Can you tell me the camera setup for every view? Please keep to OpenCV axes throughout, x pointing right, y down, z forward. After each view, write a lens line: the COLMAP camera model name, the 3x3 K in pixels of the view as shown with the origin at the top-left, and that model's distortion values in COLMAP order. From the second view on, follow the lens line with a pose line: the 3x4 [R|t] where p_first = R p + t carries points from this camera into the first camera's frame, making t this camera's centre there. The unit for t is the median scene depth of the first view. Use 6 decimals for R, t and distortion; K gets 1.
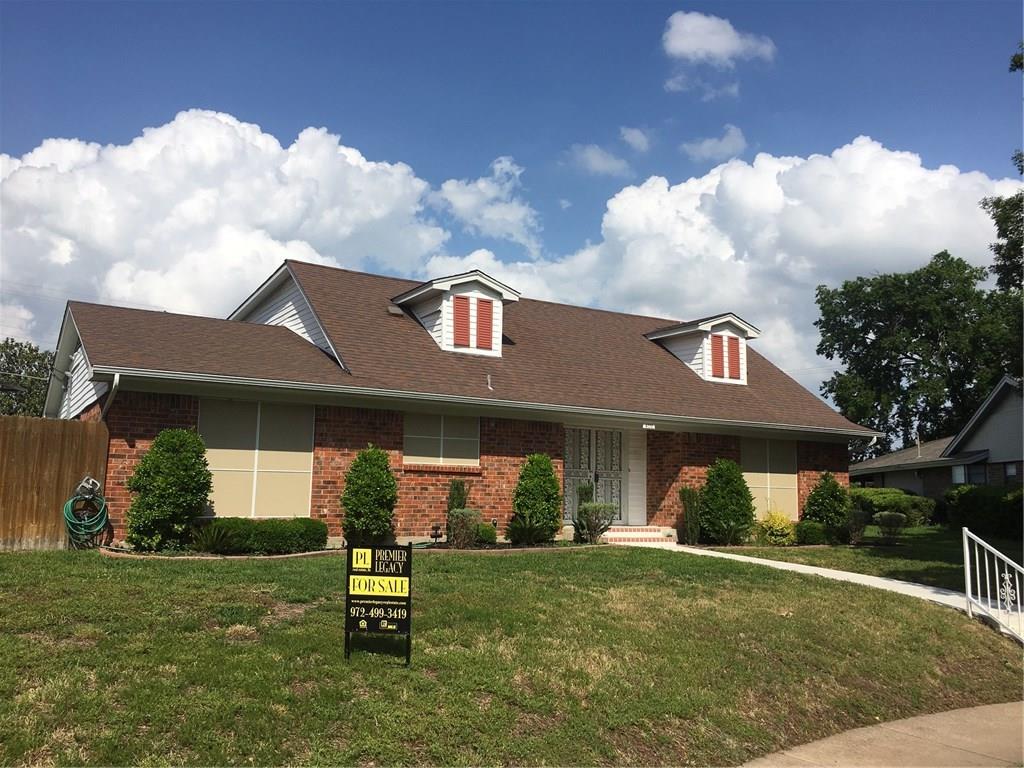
lens RADIAL K [[873.4, 0, 512.0], [0, 873.4, 384.0], [0, 0, 1]] dist [0.052575, -0.001030]
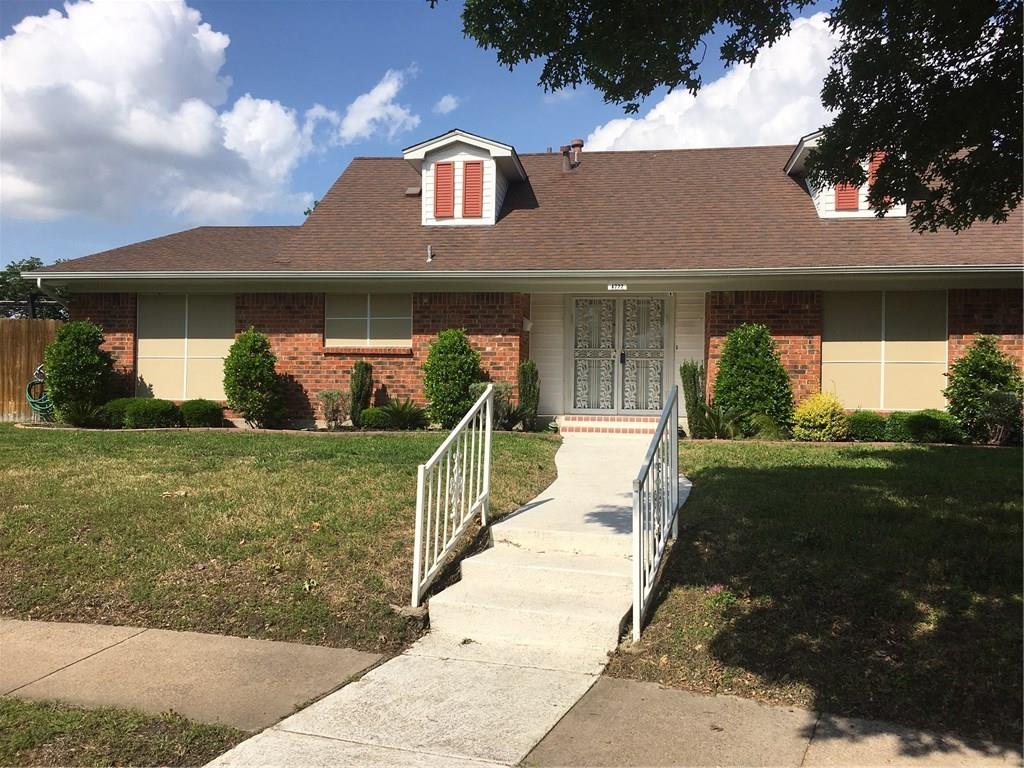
lens RADIAL K [[873.4, 0, 512.0], [0, 873.4, 384.0], [0, 0, 1]] dist [0.052575, -0.001030]
pose [[0.770956, -0.024336, -0.636423, 0.629993], [0.082497, 0.994667, 0.061902, 0.085541], [0.631522, -0.100227, 0.768852, 0.362110]]
